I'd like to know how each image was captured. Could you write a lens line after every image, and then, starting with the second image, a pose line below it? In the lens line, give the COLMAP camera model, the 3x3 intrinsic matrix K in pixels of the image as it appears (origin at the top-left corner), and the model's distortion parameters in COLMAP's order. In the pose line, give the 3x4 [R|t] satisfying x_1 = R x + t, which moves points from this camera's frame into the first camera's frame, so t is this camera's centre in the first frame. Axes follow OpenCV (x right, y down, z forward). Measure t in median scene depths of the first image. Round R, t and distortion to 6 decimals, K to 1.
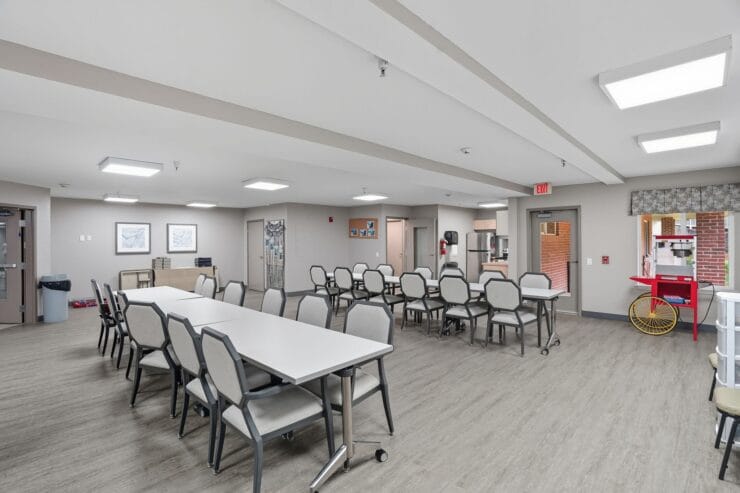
lens RADIAL K [[351.1, 0, 368.2], [0, 351.1, 242.0], [0, 0, 1]] dist [-0.054763, 0.013246]
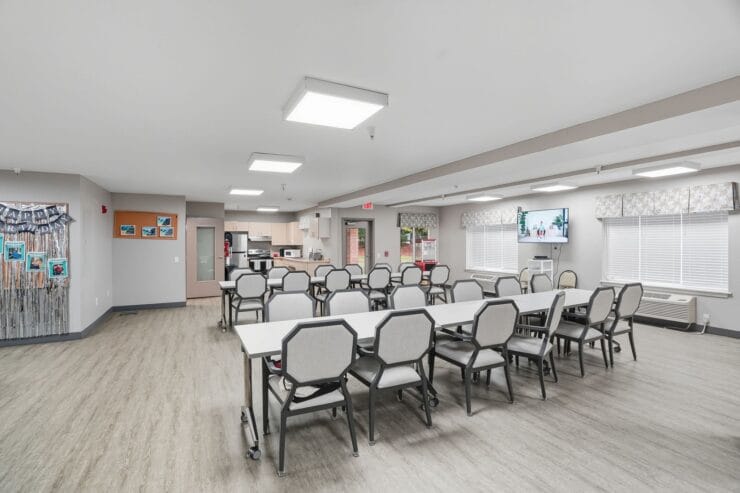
lens RADIAL K [[351.1, 0, 368.2], [0, 351.1, 242.0], [0, 0, 1]] dist [-0.054763, 0.013246]
pose [[0.325790, -0.000032, 0.945442, -0.838924], [0.004695, 0.999988, -0.001584, -0.001258], [-0.945430, 0.004955, 0.325786, 0.523875]]
